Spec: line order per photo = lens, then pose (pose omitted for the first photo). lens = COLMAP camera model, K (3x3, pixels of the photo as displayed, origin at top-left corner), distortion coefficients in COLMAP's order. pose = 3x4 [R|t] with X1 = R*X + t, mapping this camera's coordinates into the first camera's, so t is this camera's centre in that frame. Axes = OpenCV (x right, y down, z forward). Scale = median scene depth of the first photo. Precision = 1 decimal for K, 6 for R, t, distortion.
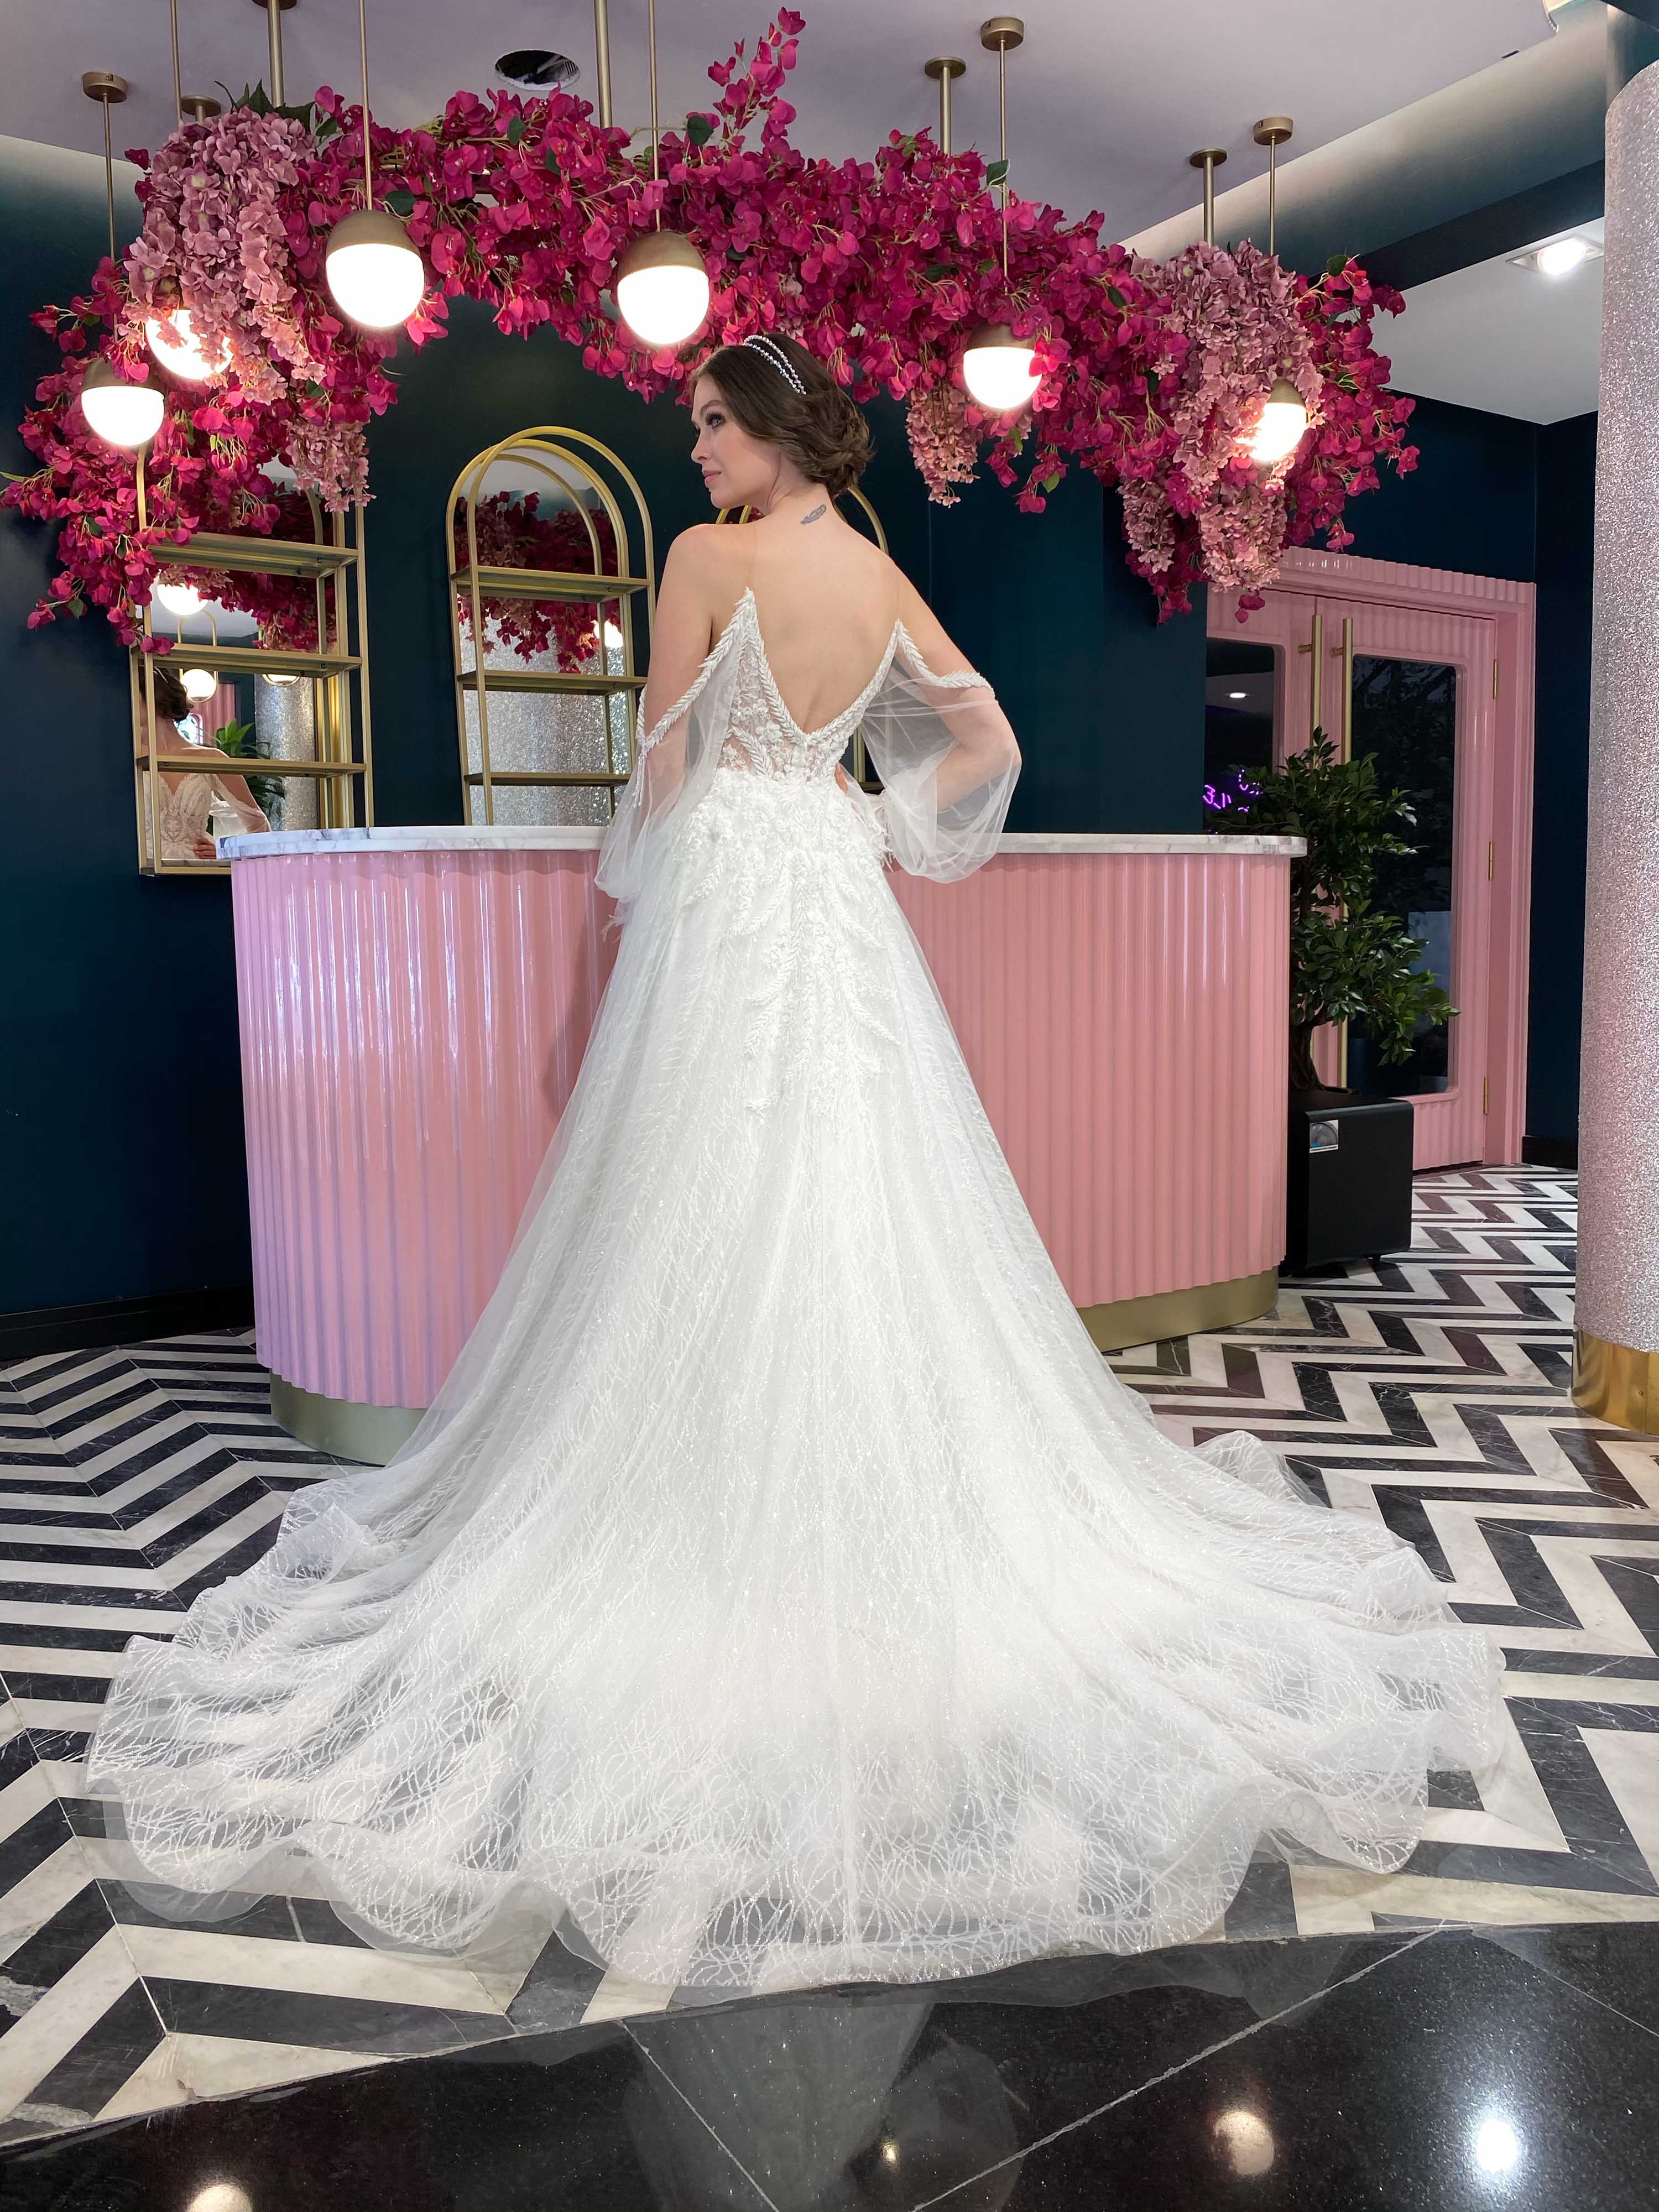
lens RADIAL K [[1693.9, 0, 813.8], [0, 1693.9, 1084.3], [0, 0, 1]] dist [0.015185, -0.013342]
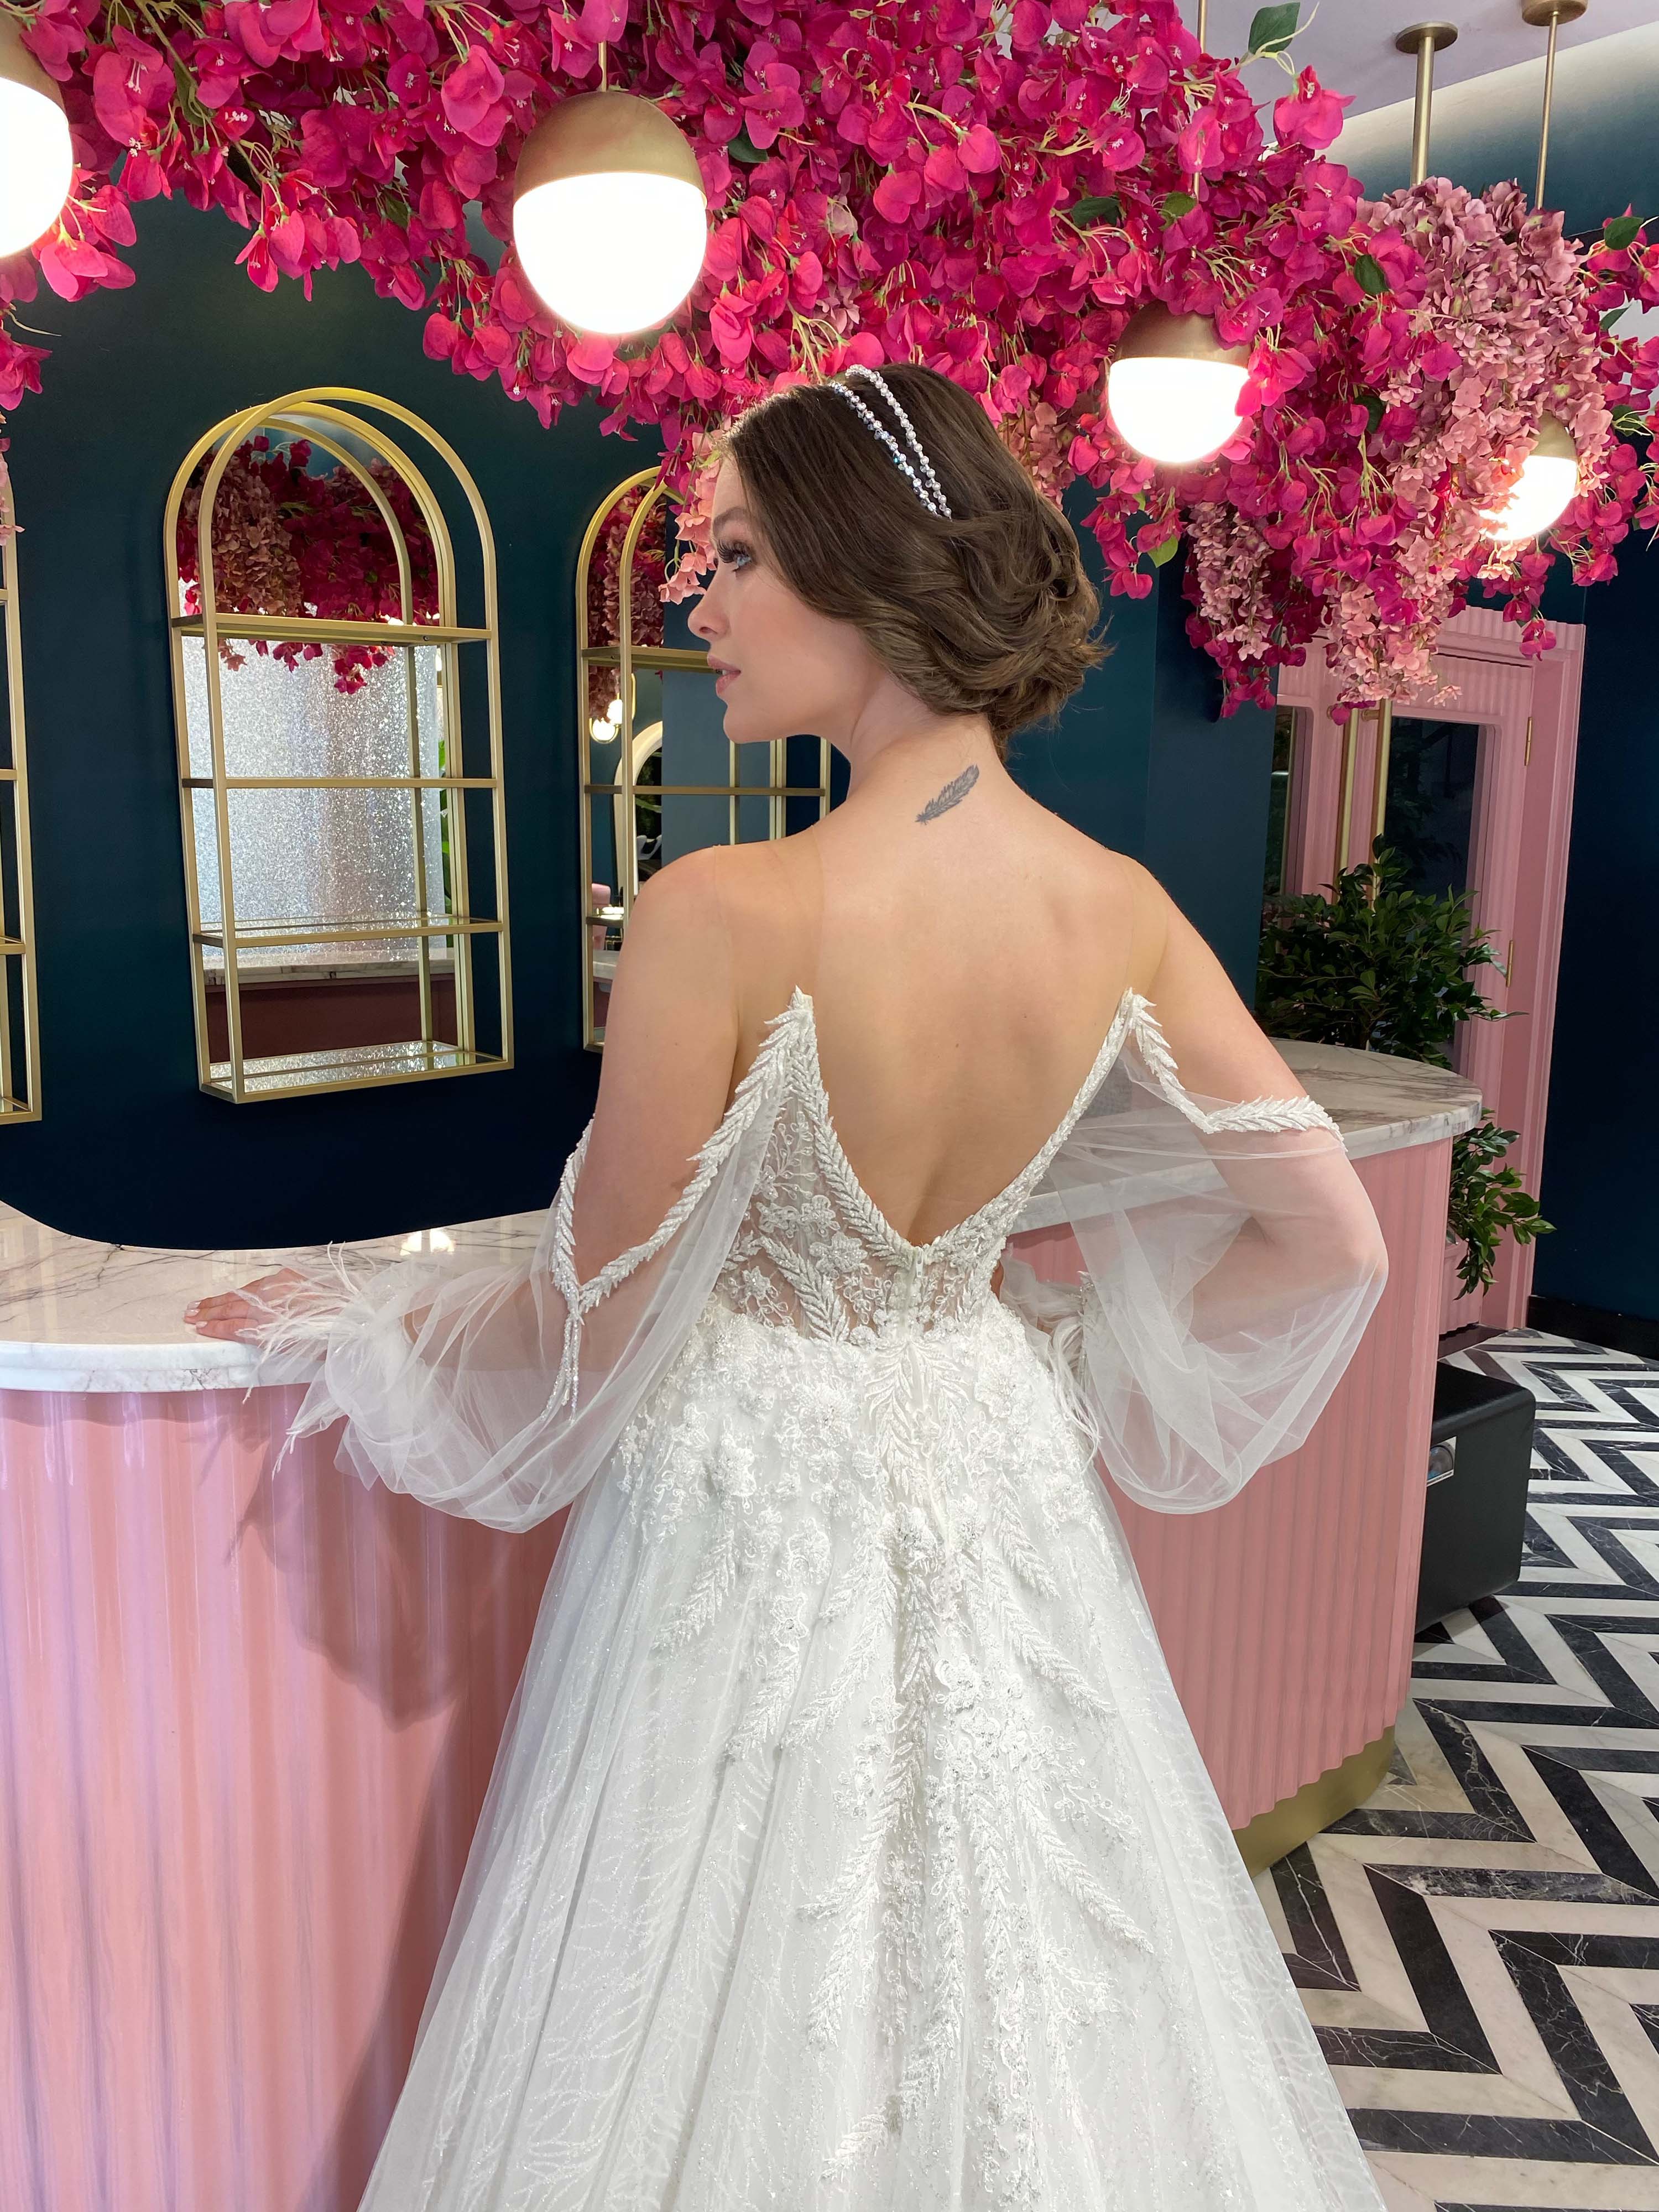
lens RADIAL K [[1693.9, 0, 799.7], [0, 1693.9, 1080.4], [0, 0, 1]] dist [0.015185, -0.013342]
pose [[0.991660, 0.014131, 0.128108, -0.081367], [-0.022087, 0.997900, 0.060895, -0.225901], [-0.126978, -0.063217, 0.989889, 0.445818]]
